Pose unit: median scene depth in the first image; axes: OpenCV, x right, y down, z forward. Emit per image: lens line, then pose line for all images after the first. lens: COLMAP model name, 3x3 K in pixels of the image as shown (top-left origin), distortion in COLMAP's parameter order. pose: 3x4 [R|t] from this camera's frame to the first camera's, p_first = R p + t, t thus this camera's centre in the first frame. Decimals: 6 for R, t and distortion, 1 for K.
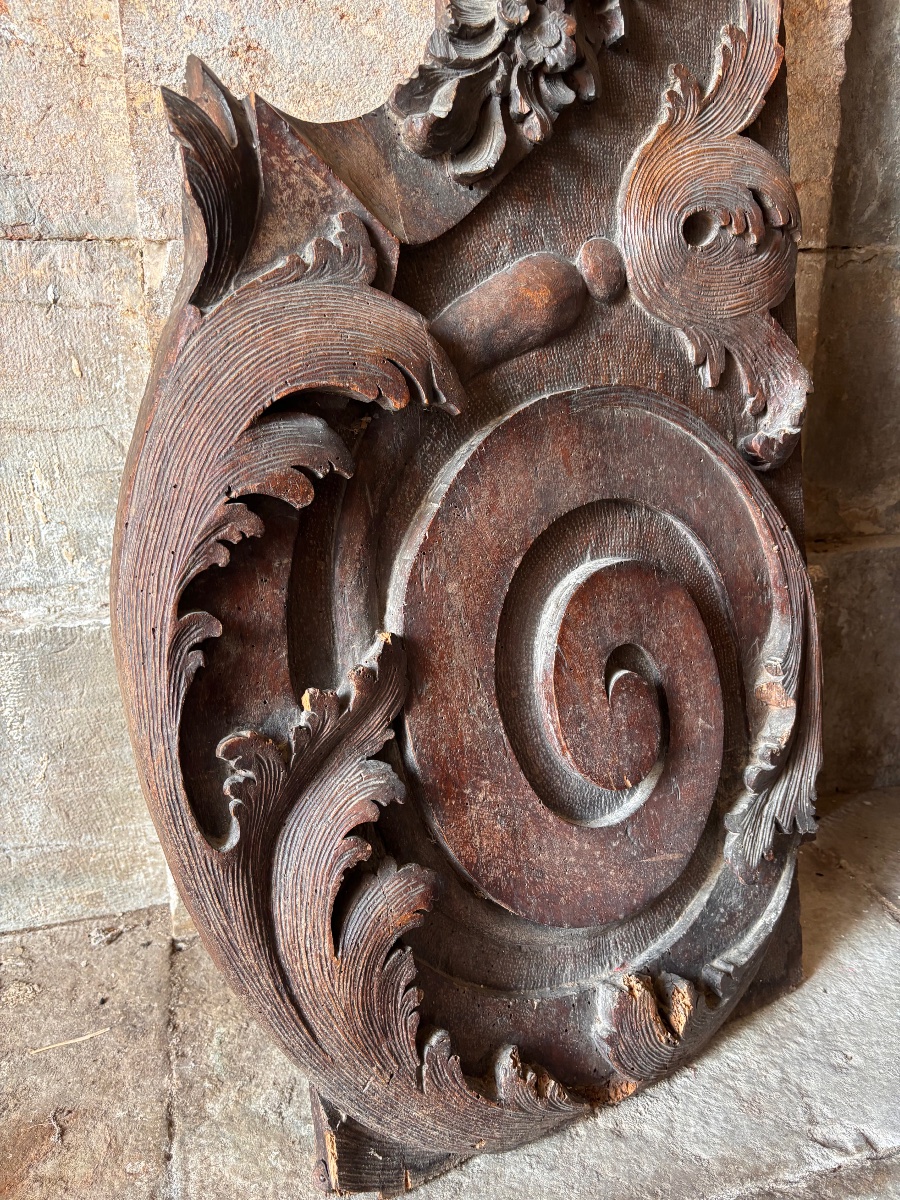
lens RADIAL K [[918.2, 0, 453.8], [0, 918.2, 608.8], [0, 0, 1]] dist [0.043990, -0.059685]
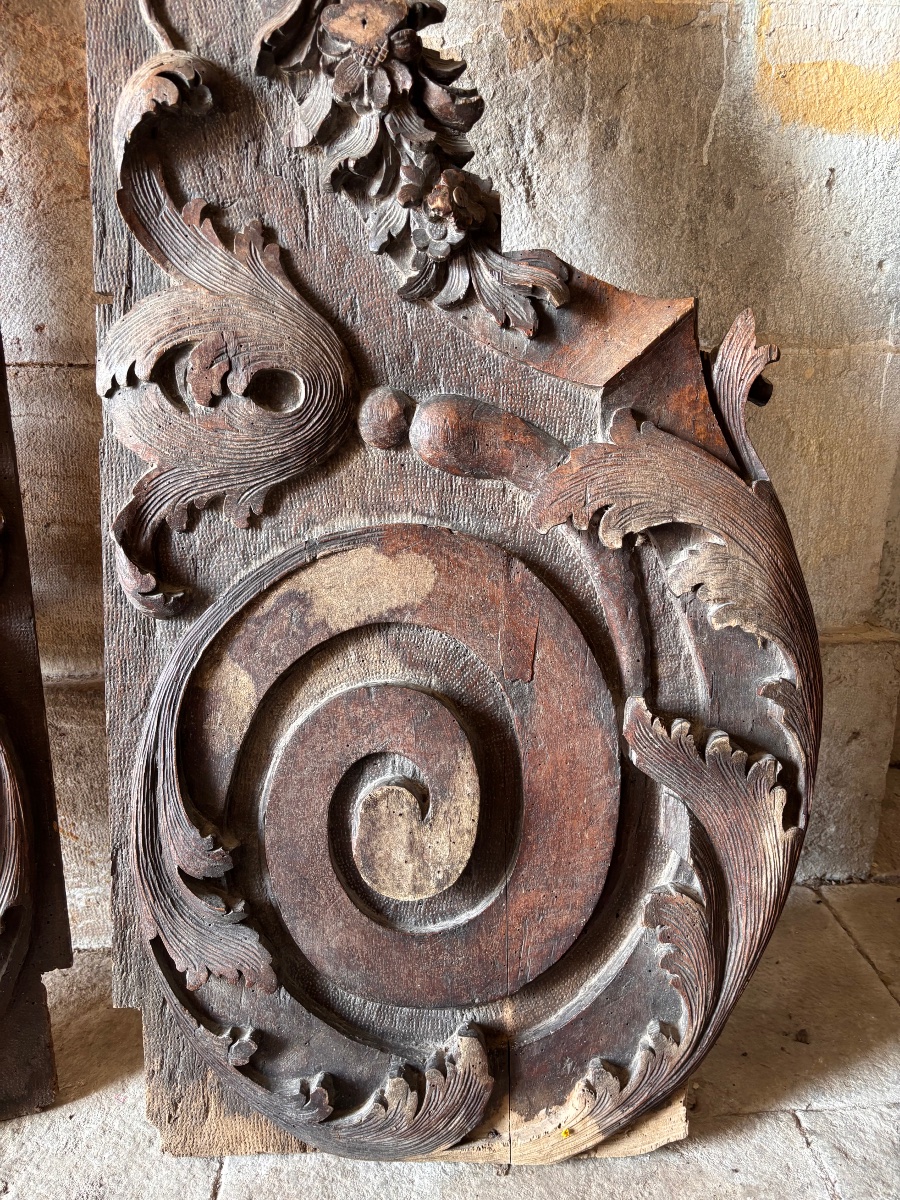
lens RADIAL K [[918.2, 0, 463.9], [0, 918.2, 603.2], [0, 0, 1]] dist [0.043990, -0.059685]
pose [[0.978343, 0.065801, -0.196255, 1.216663], [-0.063922, 0.997828, 0.015902, -0.230110], [0.196875, -0.003012, 0.980424, 0.133516]]
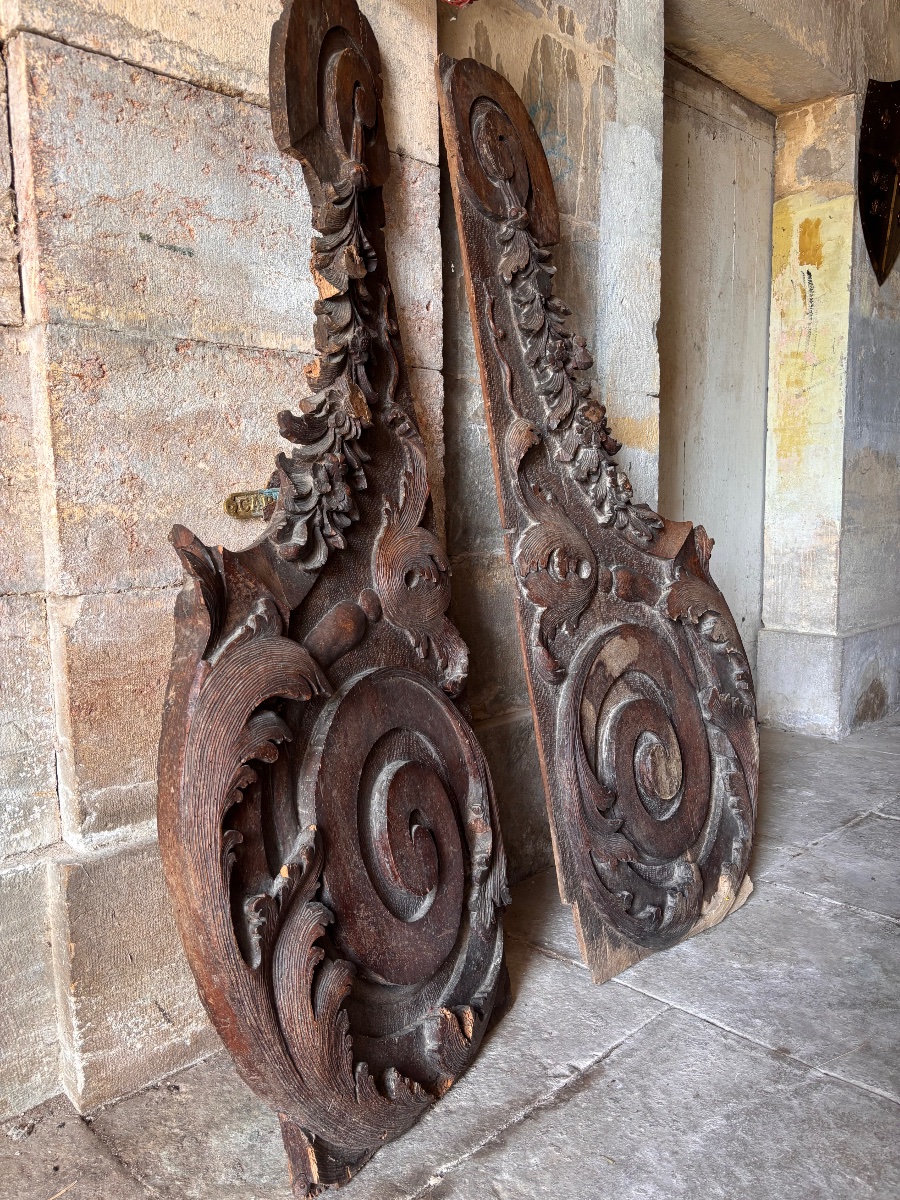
lens RADIAL K [[918.2, 0, 466.2], [0, 918.2, 604.3], [0, 0, 1]] dist [0.043990, -0.059685]
pose [[0.869936, -0.067660, 0.488502, -0.558553], [0.163599, 0.974046, -0.156430, -0.052892], [-0.465239, 0.216003, 0.858426, -0.644999]]
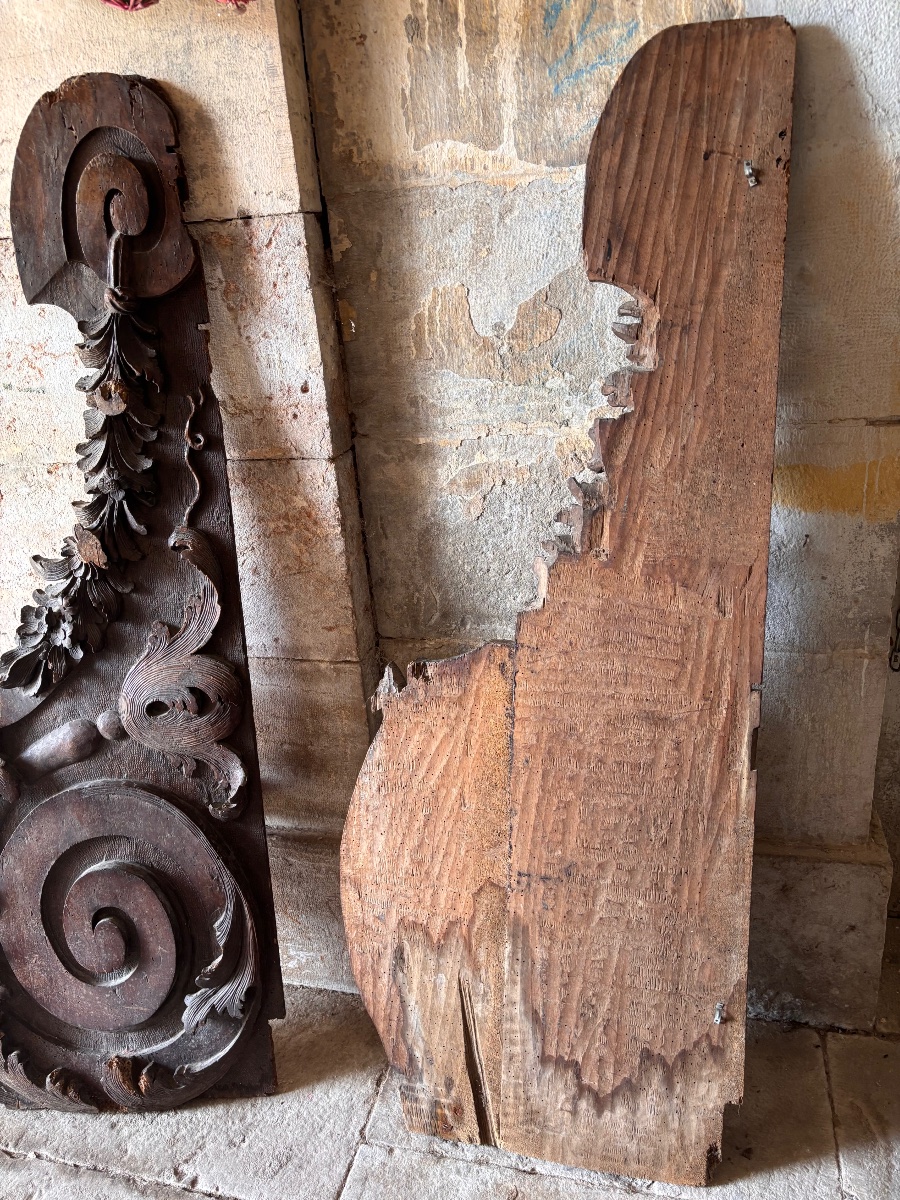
lens RADIAL K [[918.2, 0, 457.9], [0, 918.2, 602.1], [0, 0, 1]] dist [0.043990, -0.059685]
pose [[0.860494, 0.124886, -0.493917, 1.776016], [-0.081531, 0.990751, 0.108467, -0.914209], [0.502895, -0.053065, 0.862717, -0.350950]]
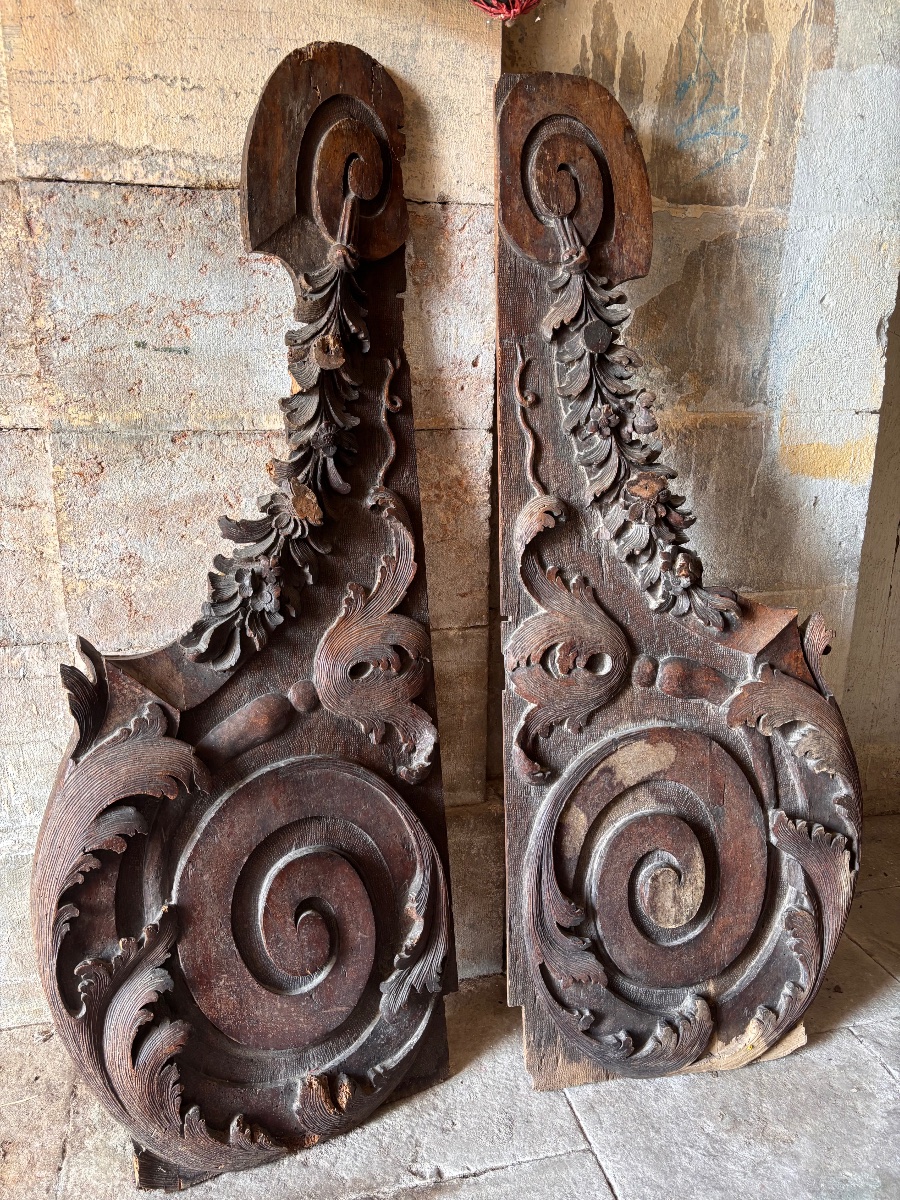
lens RADIAL K [[918.2, 0, 455.1], [0, 918.2, 601.3], [0, 0, 1]] dist [0.043990, -0.059685]
pose [[0.999714, 0.017068, -0.016724, 0.500990], [-0.017849, 0.998701, -0.047733, -0.477171], [0.015888, 0.048018, 0.998720, -0.905198]]
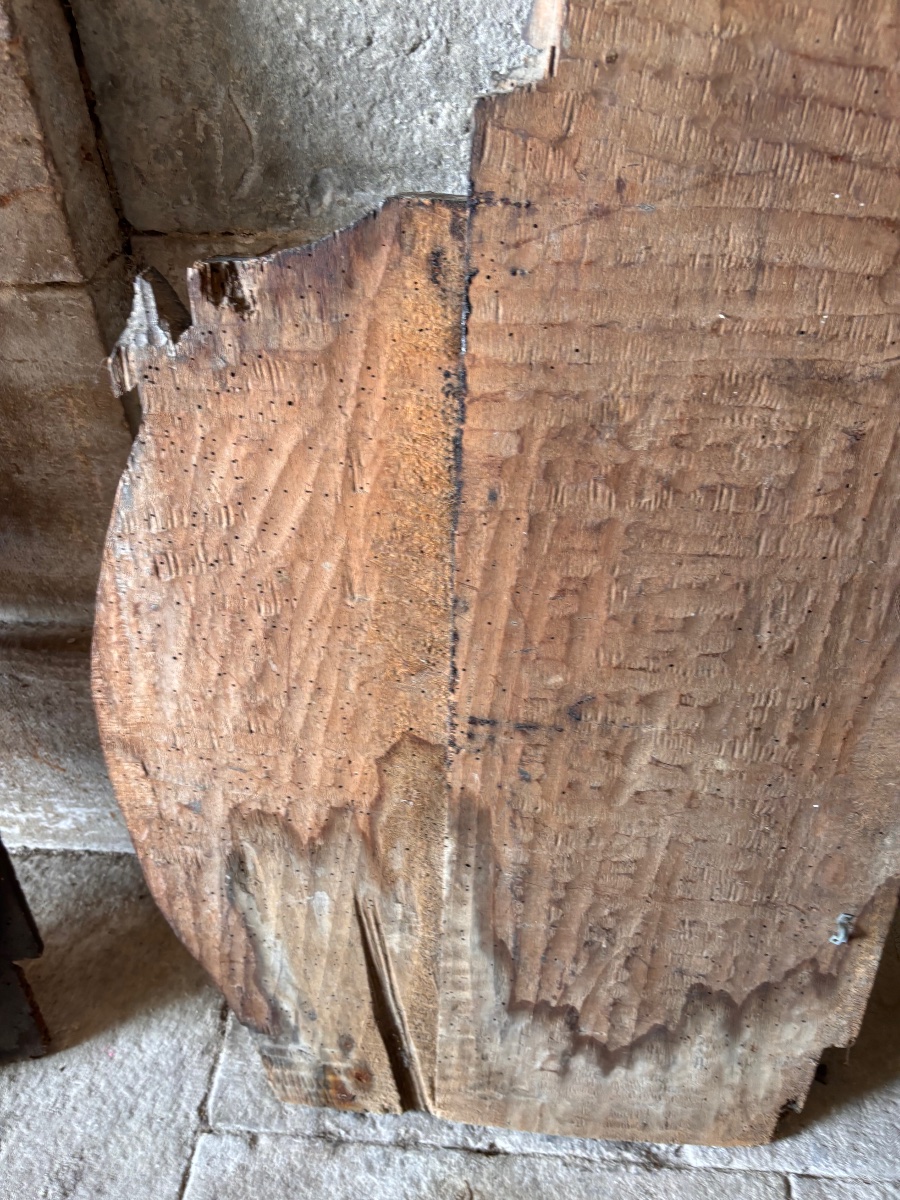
lens RADIAL K [[918.2, 0, 445.9], [0, 918.2, 605.2], [0, 0, 1]] dist [0.043990, -0.059685]
pose [[0.933033, 0.212865, -0.290067, 1.237190], [-0.079131, 0.907873, 0.411709, -0.648586], [0.350982, -0.361185, 0.863920, 0.553301]]
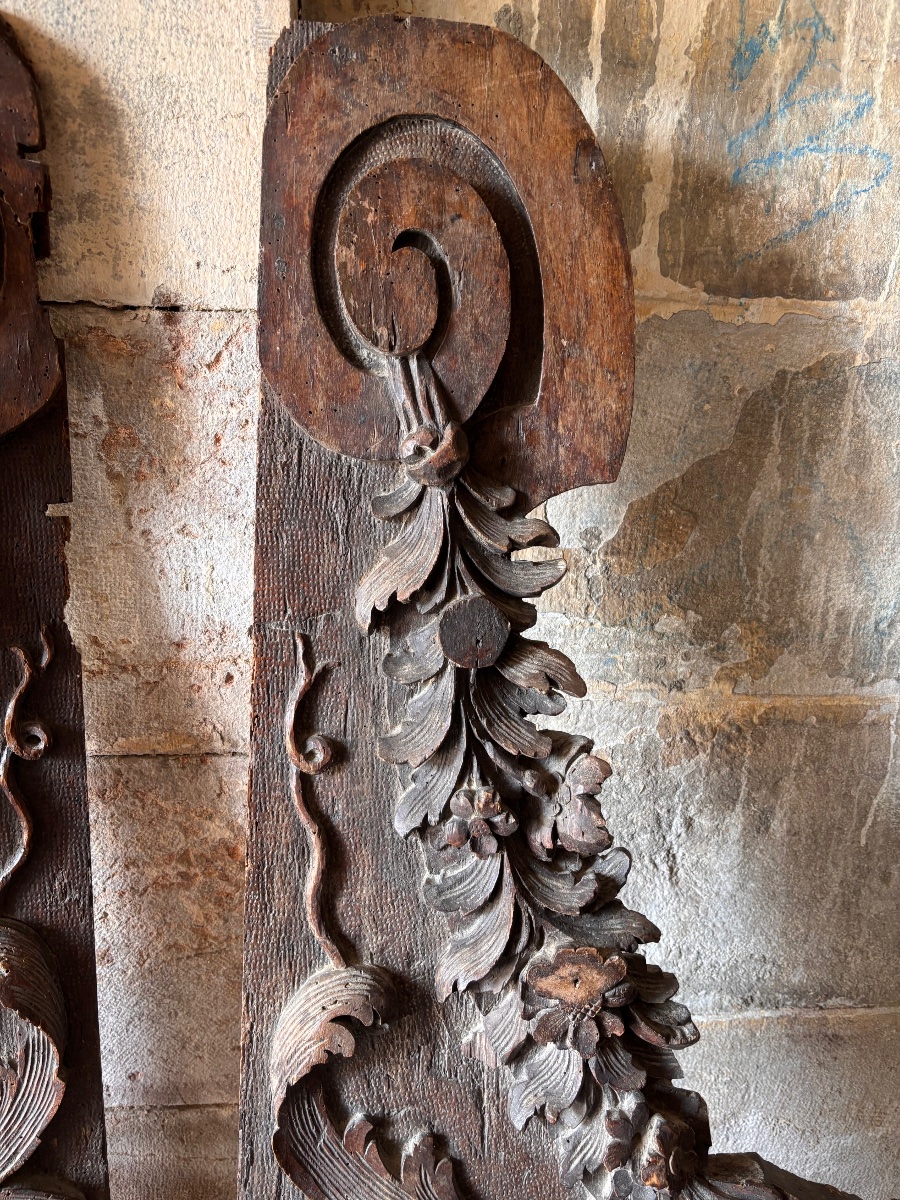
lens RADIAL K [[918.2, 0, 459.2], [0, 918.2, 596.1], [0, 0, 1]] dist [0.043990, -0.059685]
pose [[0.983775, 0.083508, -0.158787, 0.877967], [-0.090148, 0.995311, -0.035066, -1.141814], [0.155114, 0.048812, 0.986690, 0.202427]]
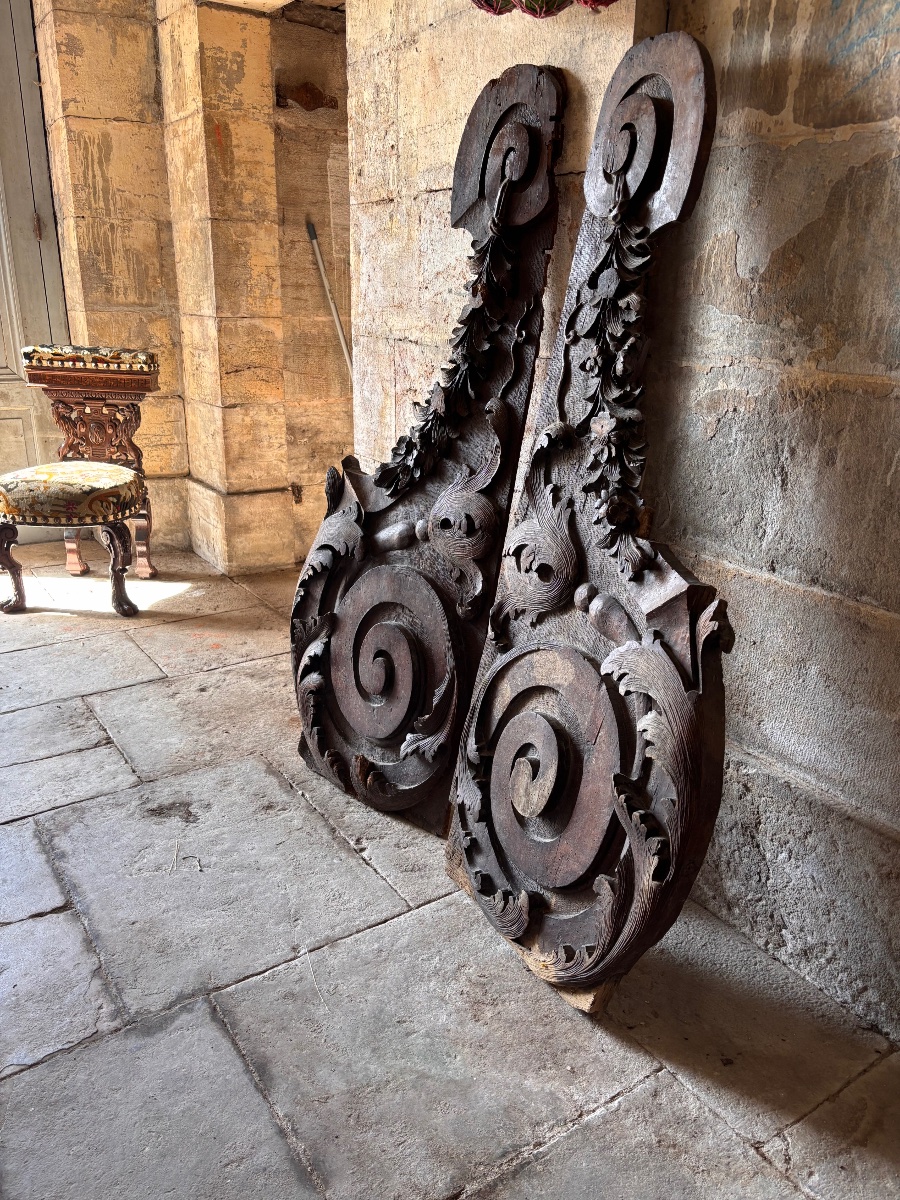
lens RADIAL K [[918.2, 0, 450.3], [0, 918.2, 606.6], [0, 0, 1]] dist [0.043990, -0.059685]
pose [[0.308728, 0.318071, -0.896392, 2.823159], [-0.308106, 0.925057, 0.222127, -0.804061], [0.899865, 0.207607, 0.383590, 0.028027]]
